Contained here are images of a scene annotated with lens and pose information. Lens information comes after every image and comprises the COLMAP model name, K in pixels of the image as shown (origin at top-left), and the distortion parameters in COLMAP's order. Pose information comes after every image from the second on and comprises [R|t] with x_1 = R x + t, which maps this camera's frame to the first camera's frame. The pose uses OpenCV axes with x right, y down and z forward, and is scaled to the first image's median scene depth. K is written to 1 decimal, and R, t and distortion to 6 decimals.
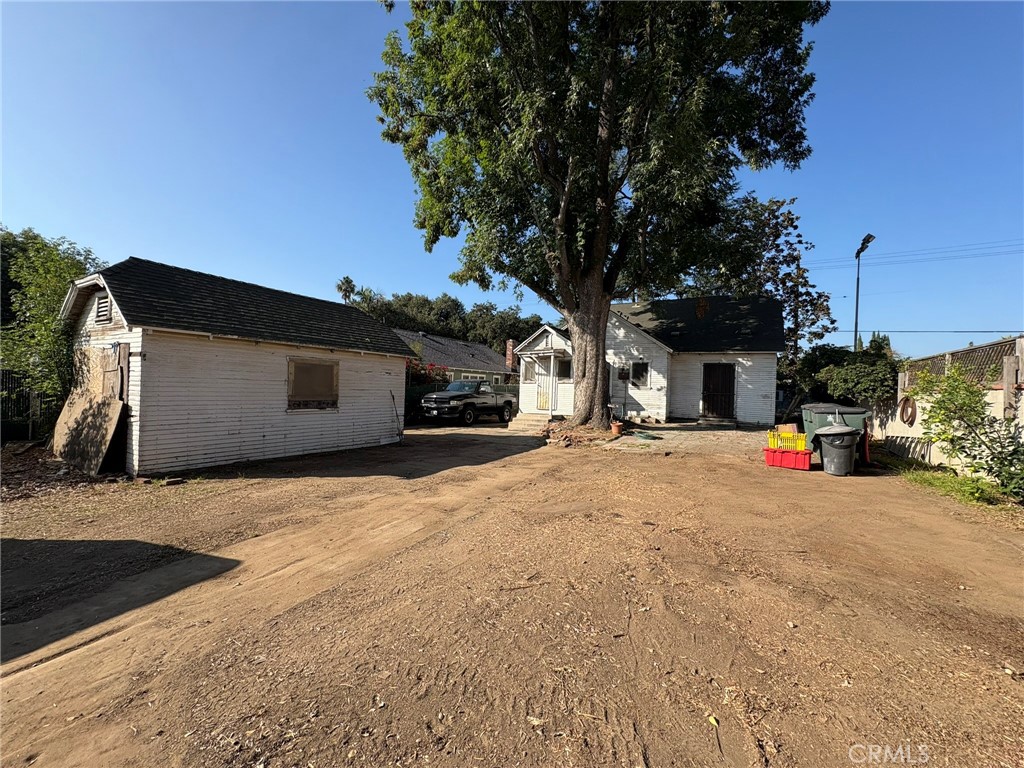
lens RADIAL K [[409.6, 0, 512.6], [0, 409.6, 382.6], [0, 0, 1]] dist [0.001118, -0.000042]
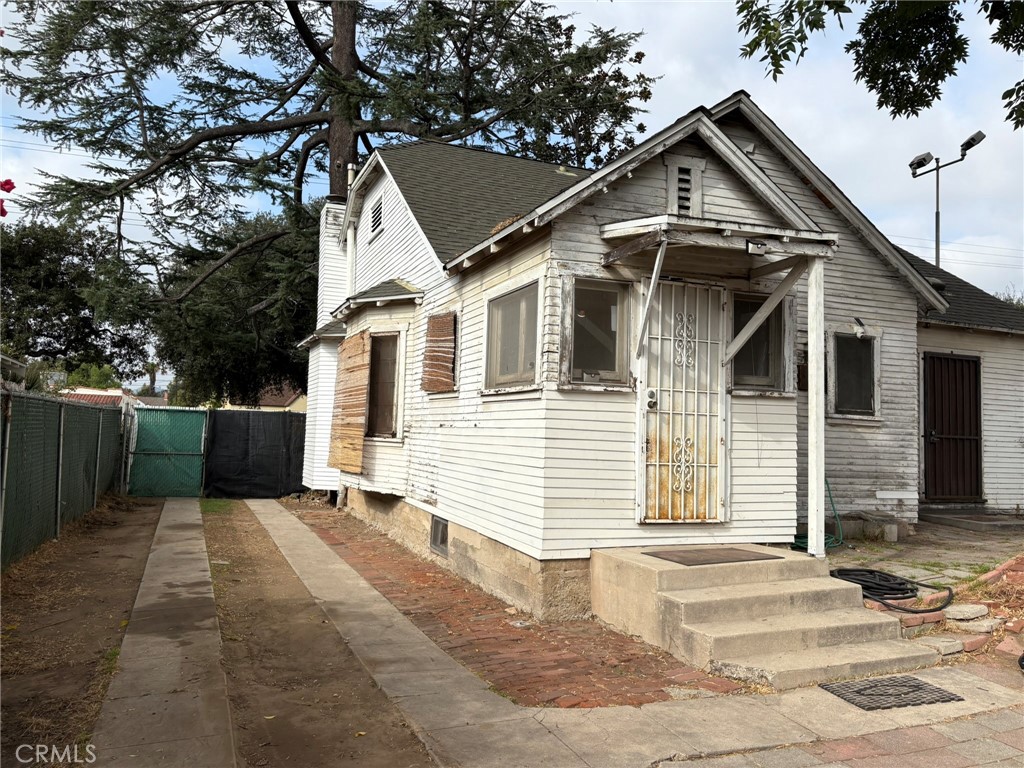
lens RADIAL K [[763.7, 0, 512.0], [0, 763.7, 384.0], [0, 0, 1]] dist [0.049760, -0.061215]
pose [[0.615406, 0.039603, 0.787215, -0.286923], [-0.018401, 0.999187, -0.035881, 0.011736], [-0.787996, 0.007596, 0.615634, 0.871516]]
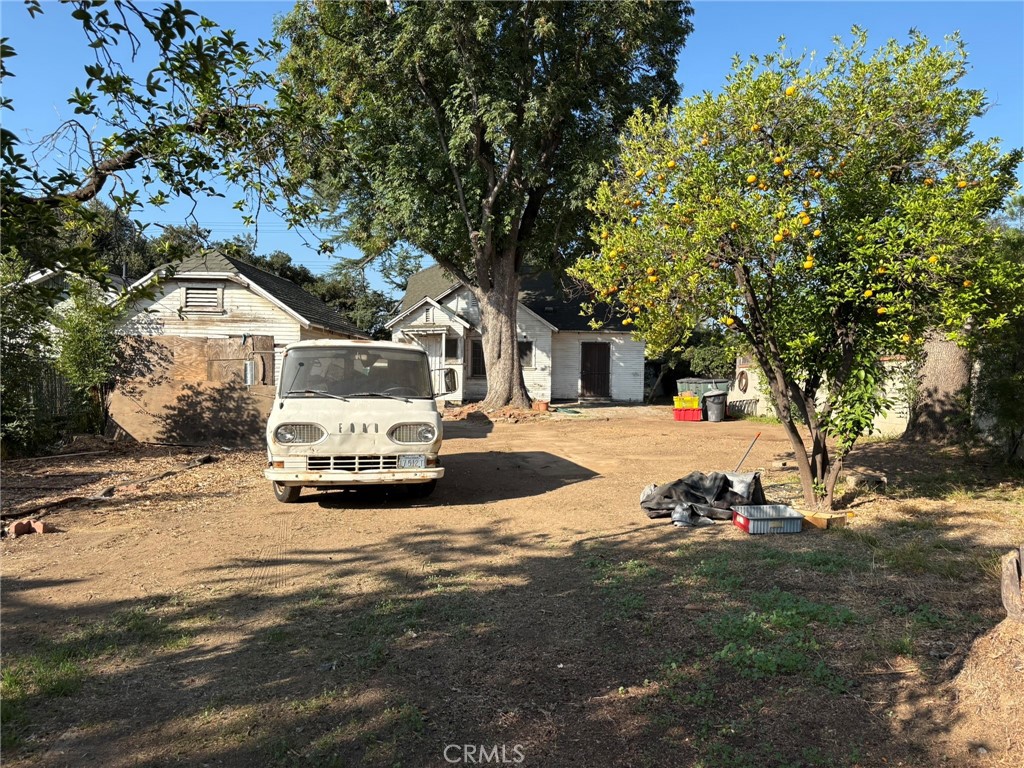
lens RADIAL K [[776.7, 0, 512.0], [0, 776.7, 384.0], [0, 0, 1]] dist [0.061100, -0.056495]
pose [[0.865251, -0.026176, 0.500655, -0.611878], [0.010187, 0.999348, 0.034645, -0.012794], [-0.501236, -0.024876, 0.864953, -0.527050]]
